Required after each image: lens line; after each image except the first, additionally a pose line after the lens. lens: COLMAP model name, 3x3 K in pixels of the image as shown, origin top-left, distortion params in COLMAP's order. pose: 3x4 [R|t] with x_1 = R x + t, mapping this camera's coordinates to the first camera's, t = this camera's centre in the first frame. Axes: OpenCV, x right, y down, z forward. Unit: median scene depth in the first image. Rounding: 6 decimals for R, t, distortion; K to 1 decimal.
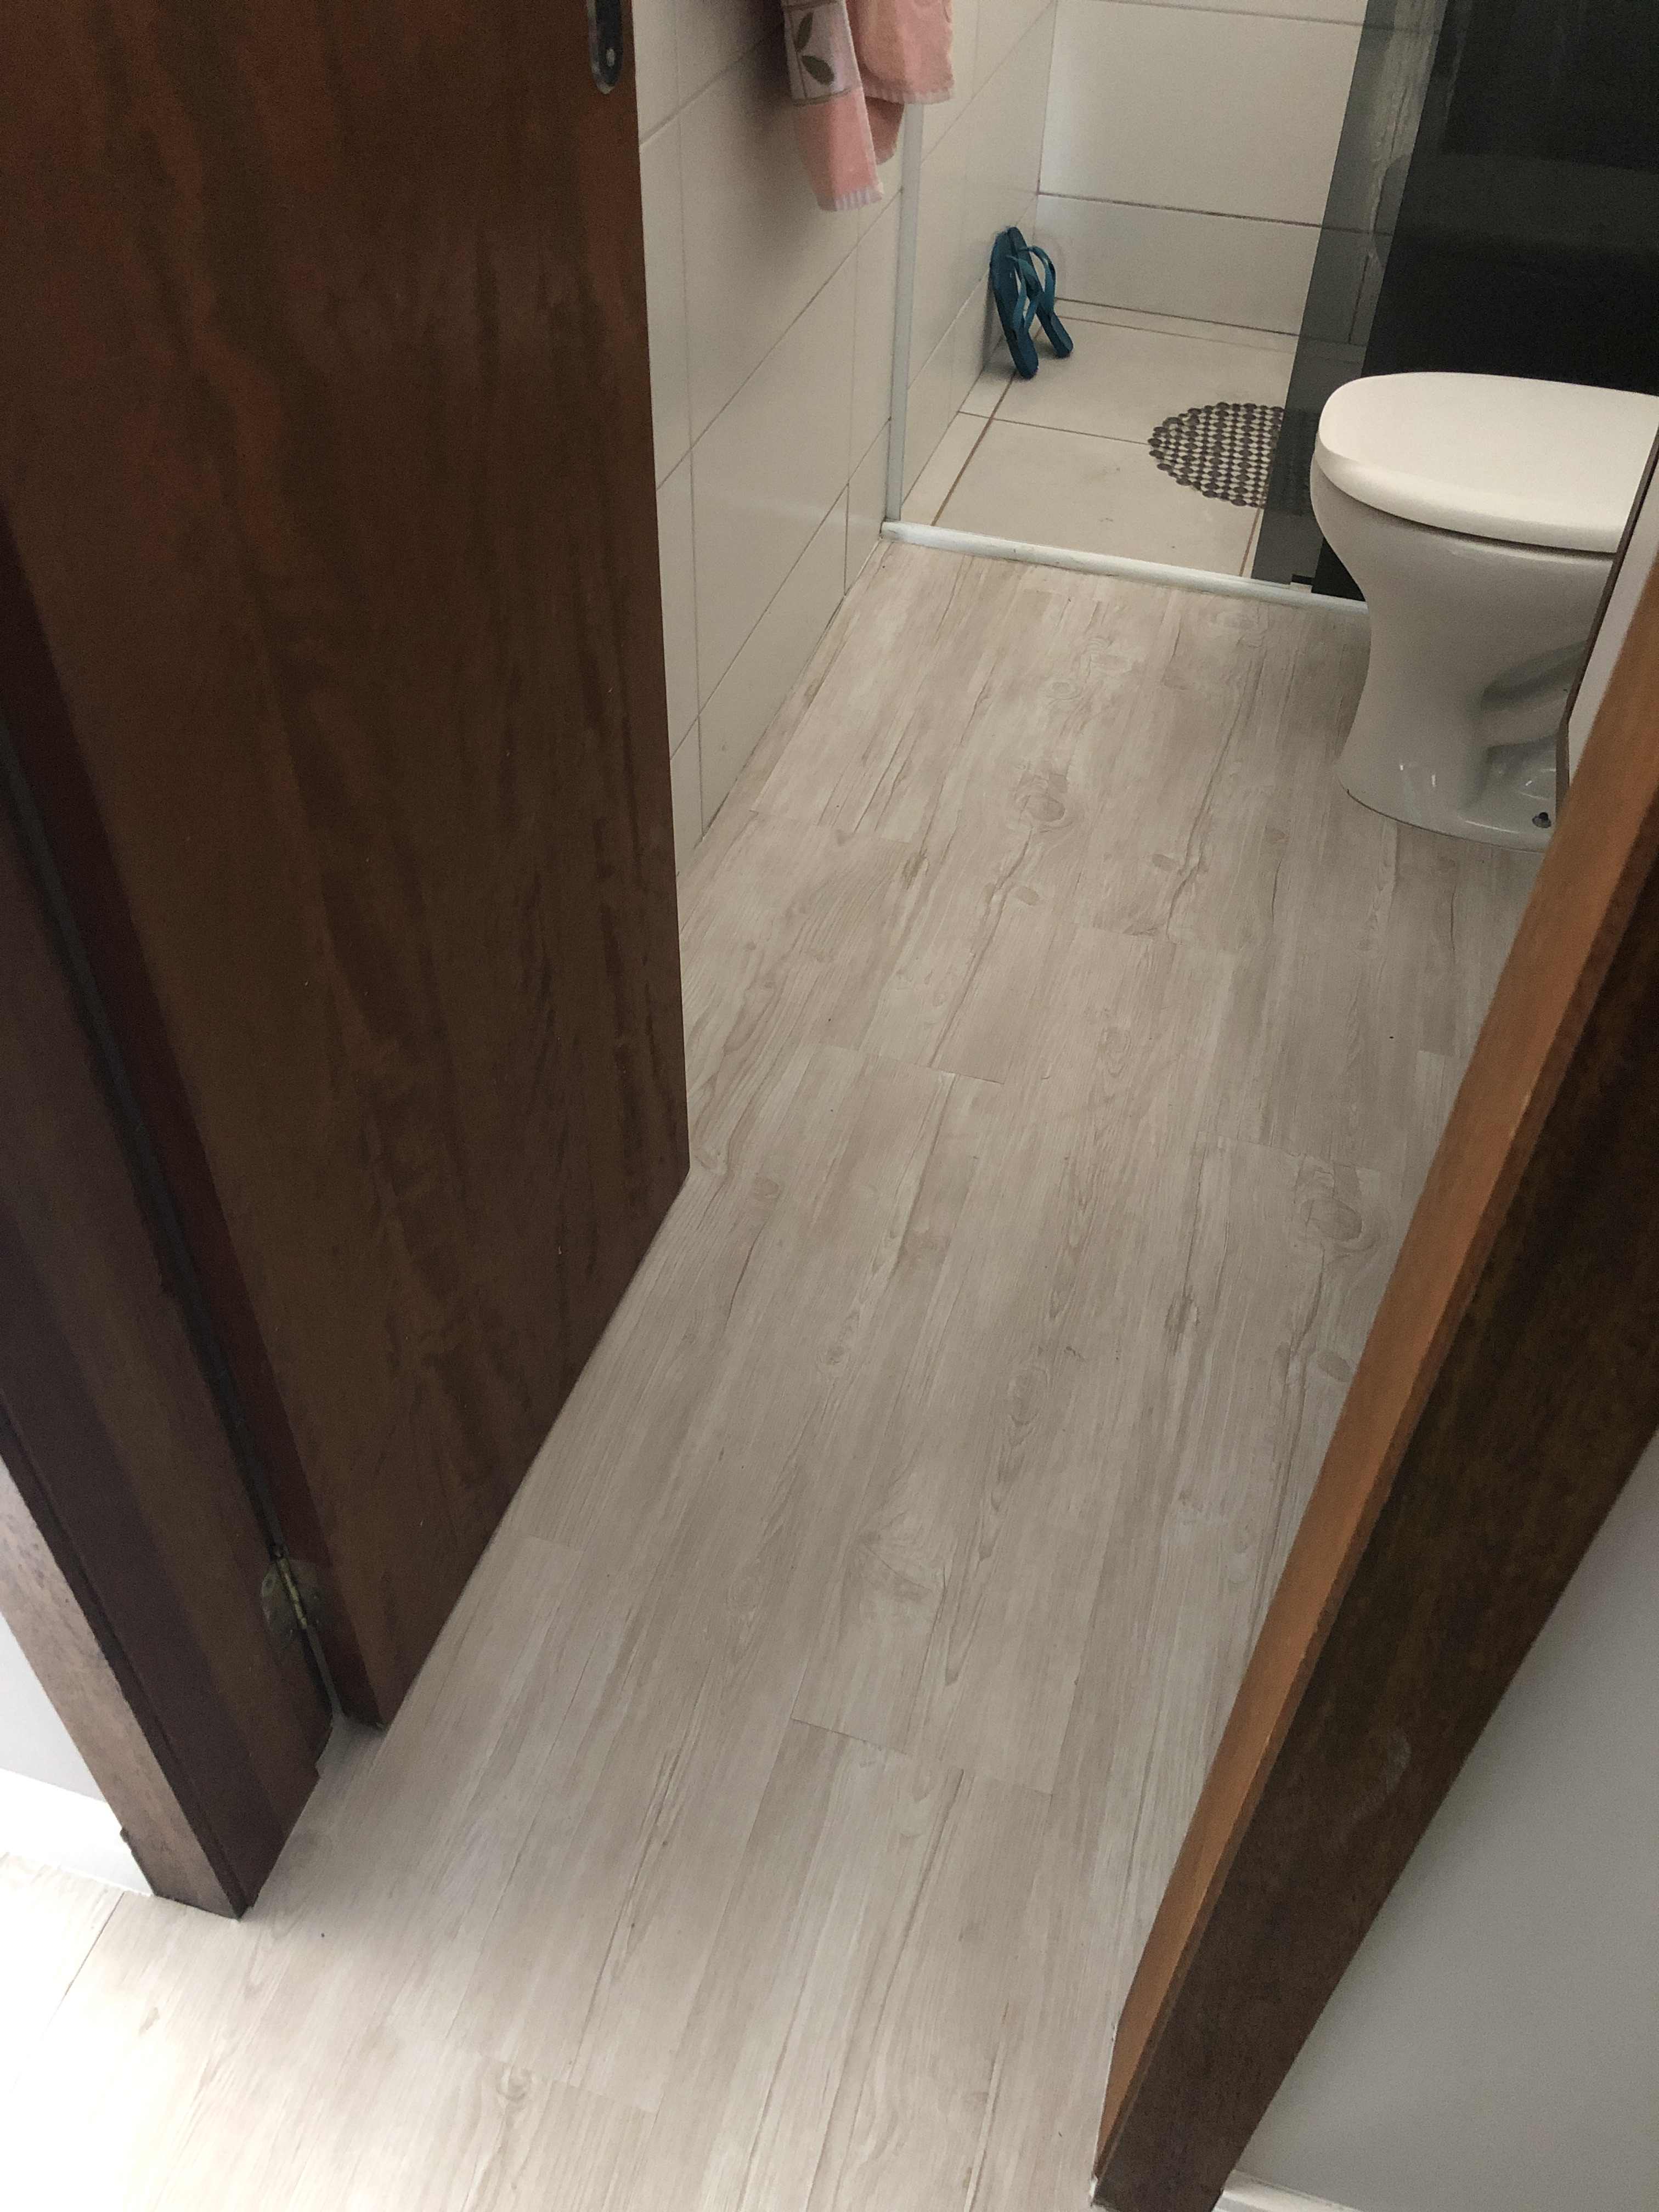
lens RADIAL K [[1801.9, 0, 833.8], [0, 1801.9, 1078.0], [0, 0, 1]] dist [0.031600, -0.027549]
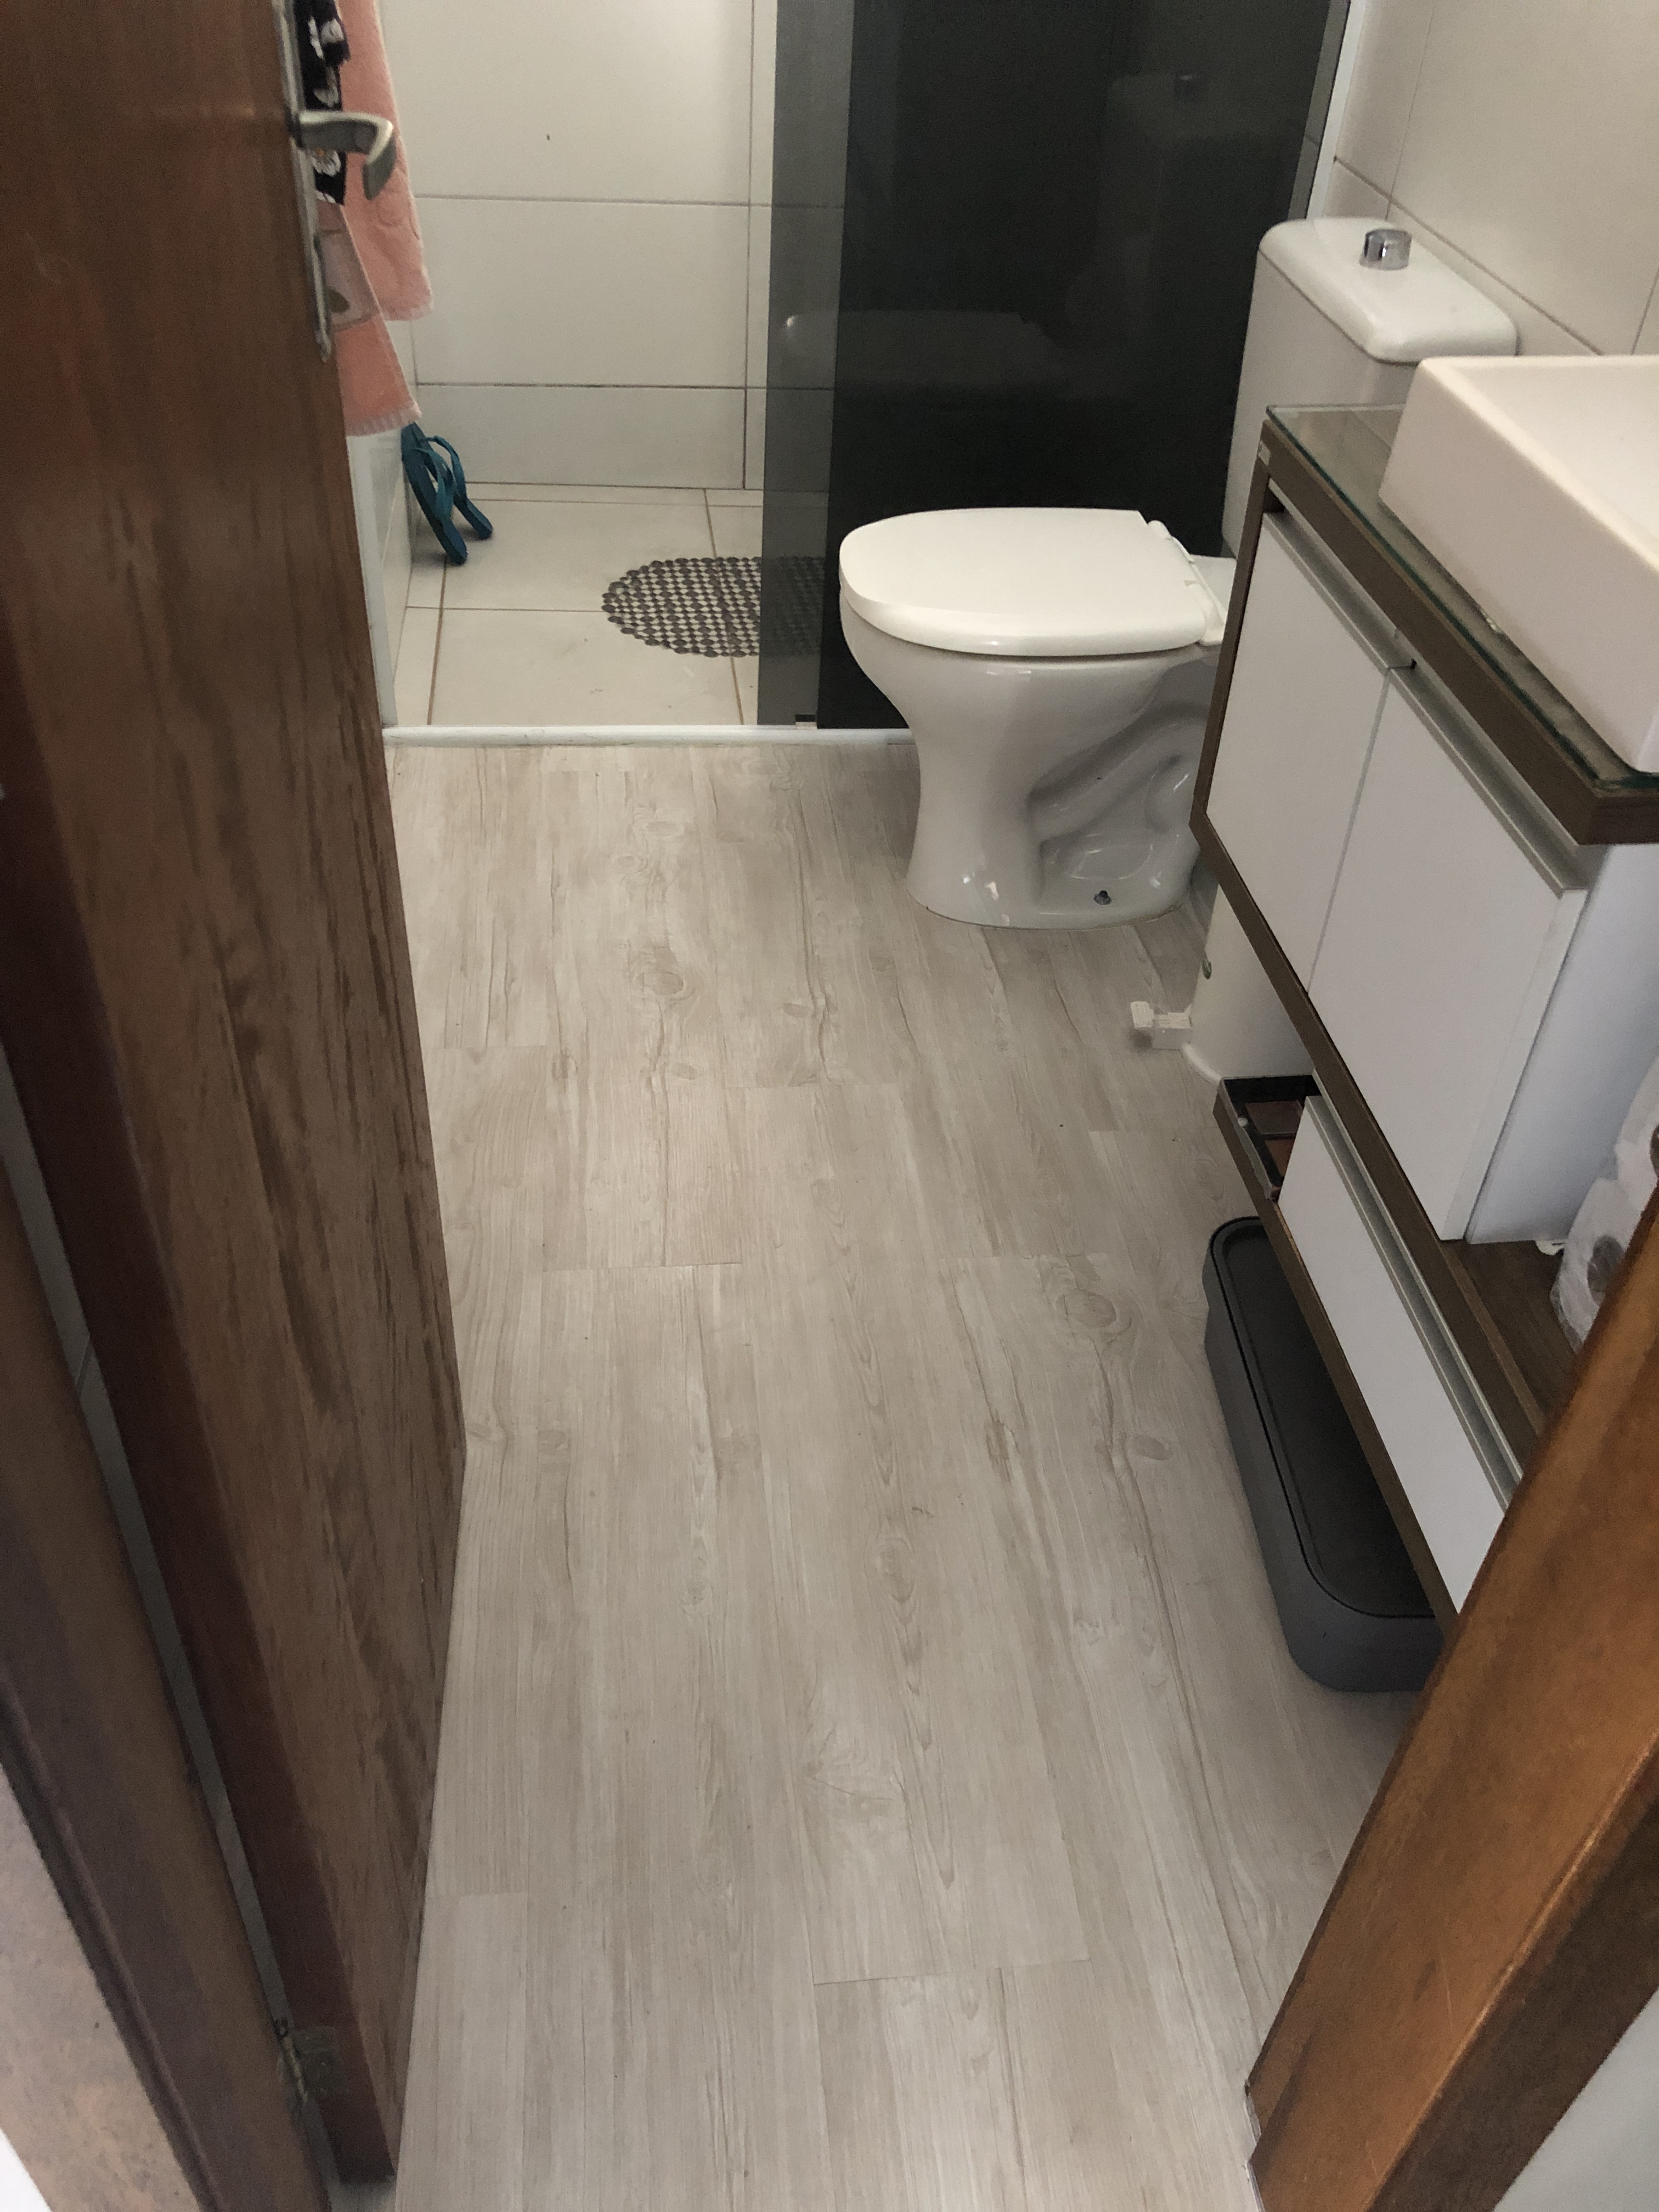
lens RADIAL K [[1801.9, 0, 826.6], [0, 1801.9, 1097.5], [0, 0, 1]] dist [0.031600, -0.027549]
pose [[0.919671, -0.229337, 0.318764, -0.148924], [0.249091, 0.968229, -0.022058, -0.049439], [-0.303578, 0.099687, 0.947577, 0.041625]]
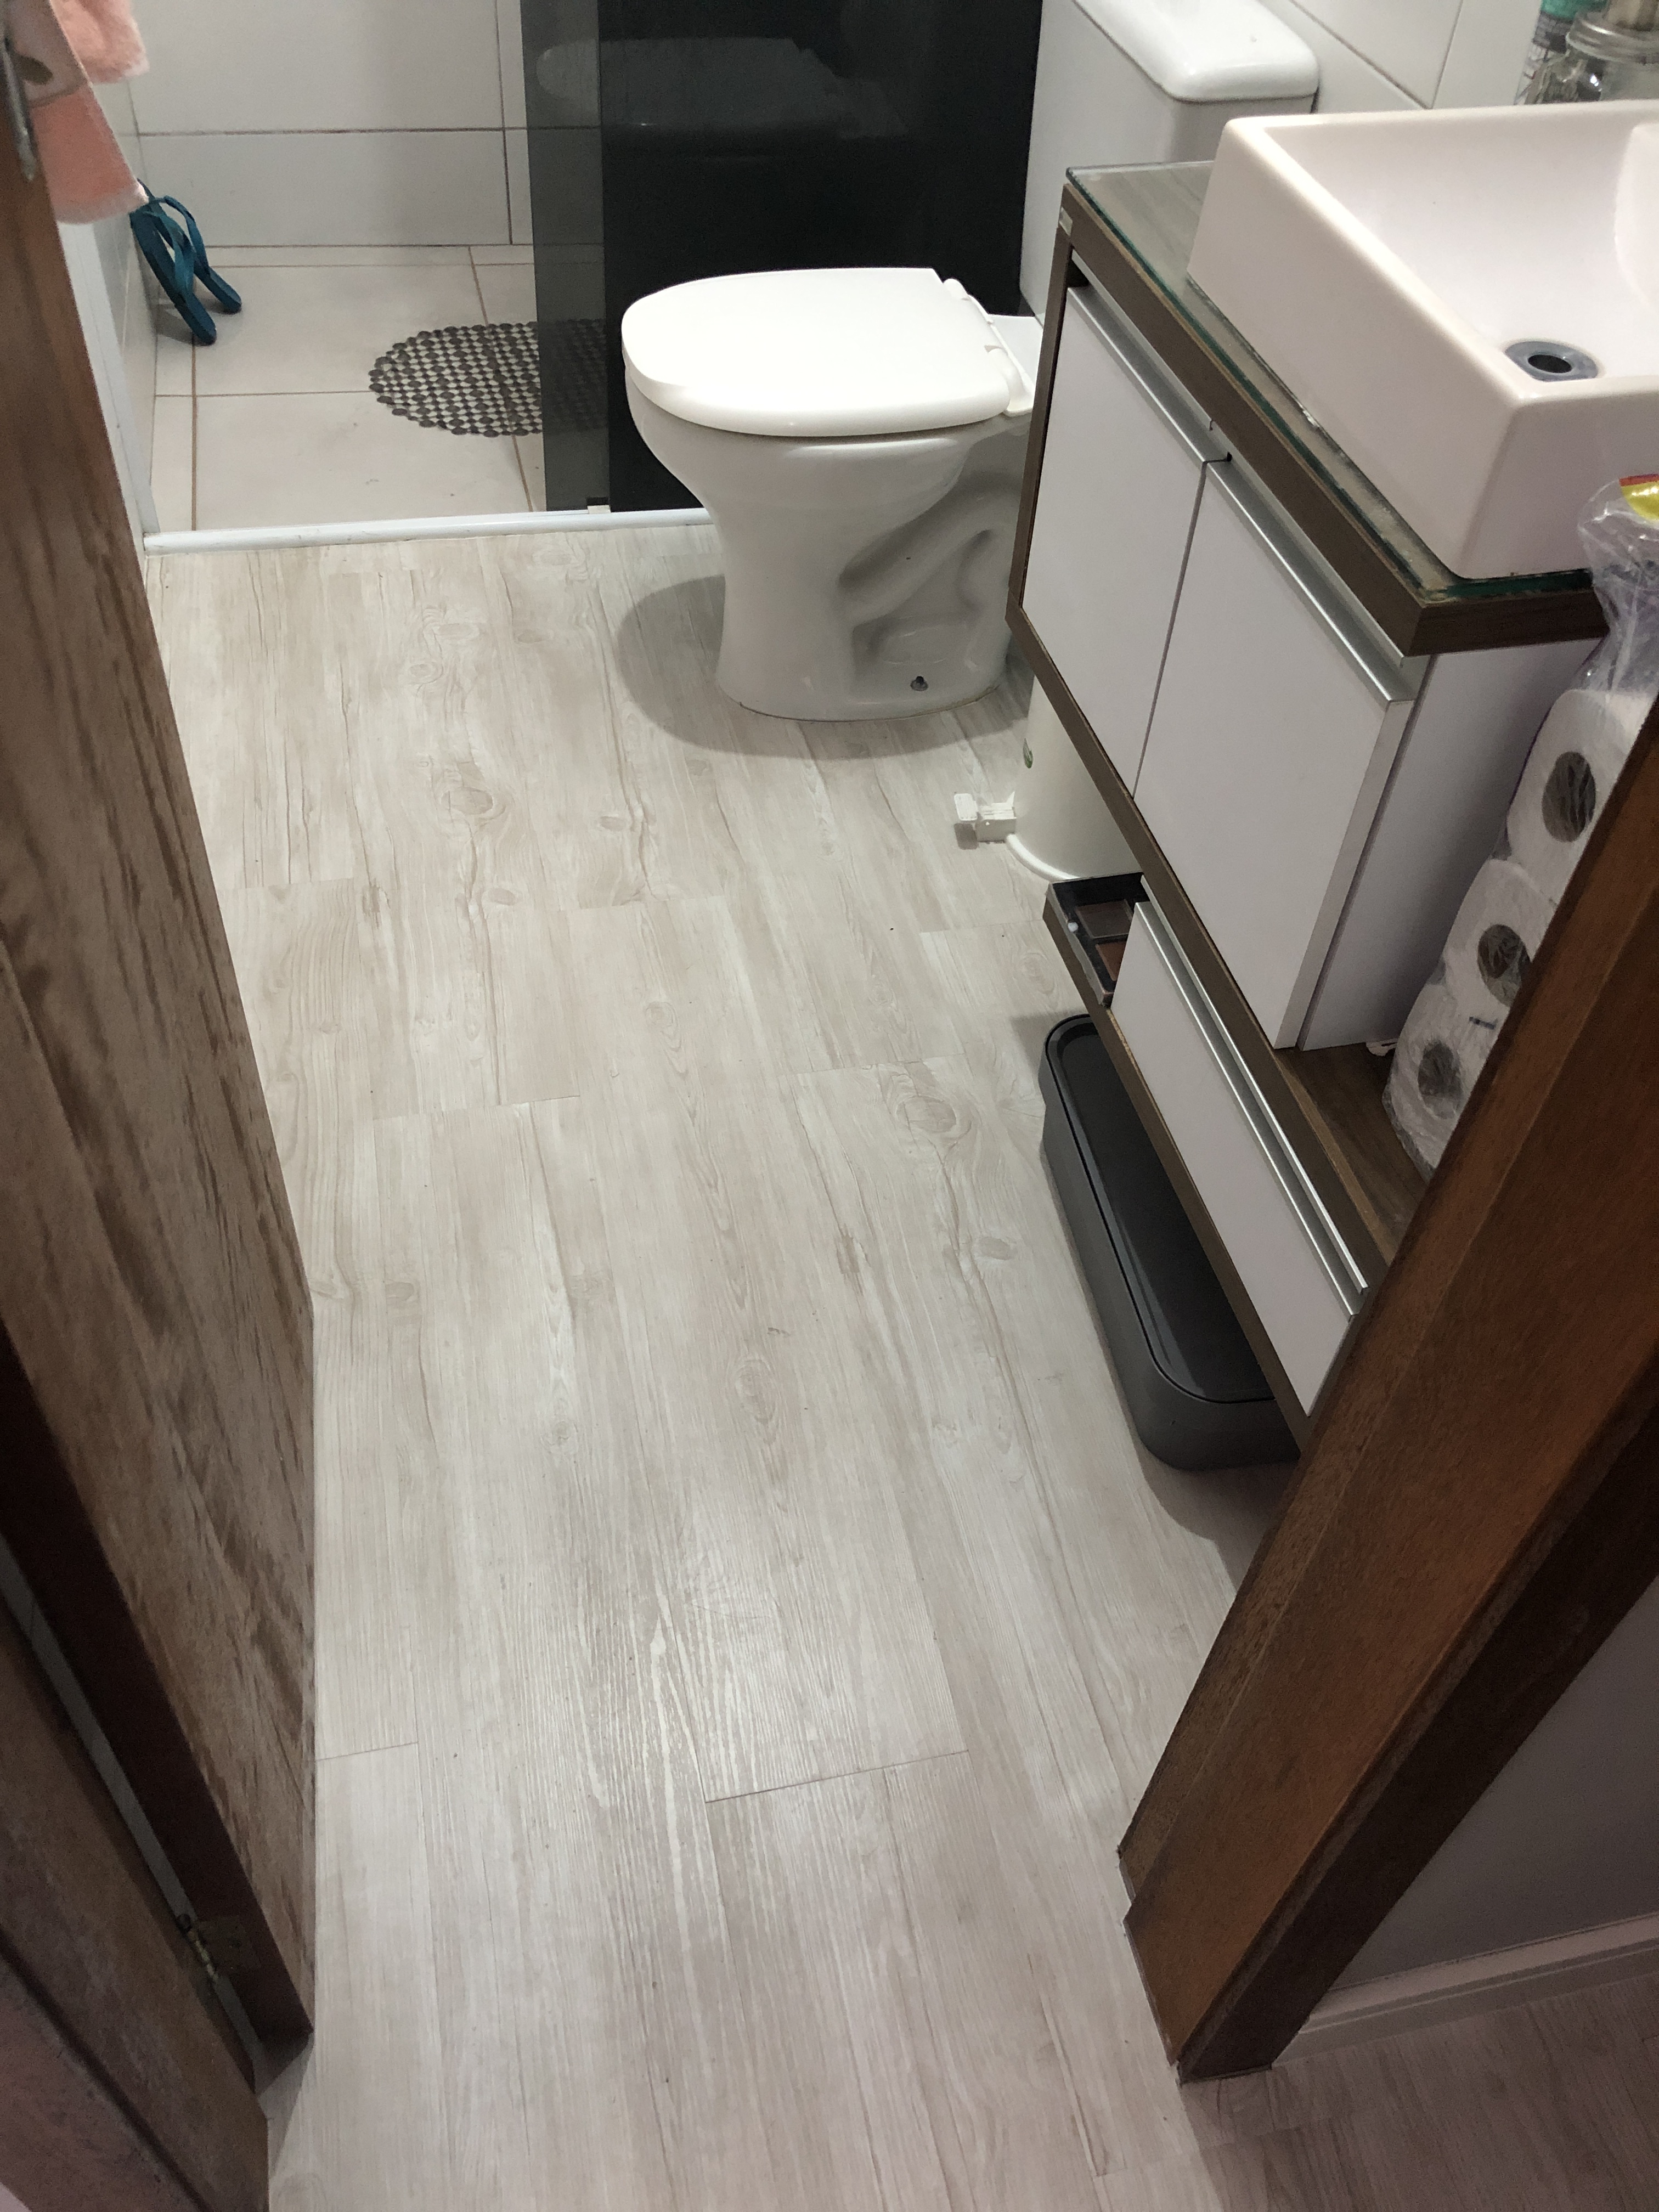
lens RADIAL K [[1801.9, 0, 809.3], [0, 1801.9, 1088.0], [0, 0, 1]] dist [0.031600, -0.027549]
pose [[0.871037, -0.333767, 0.360409, -0.138987], [0.310349, 0.942643, 0.122911, -0.077694], [-0.380761, 0.004792, 0.924661, 0.053549]]
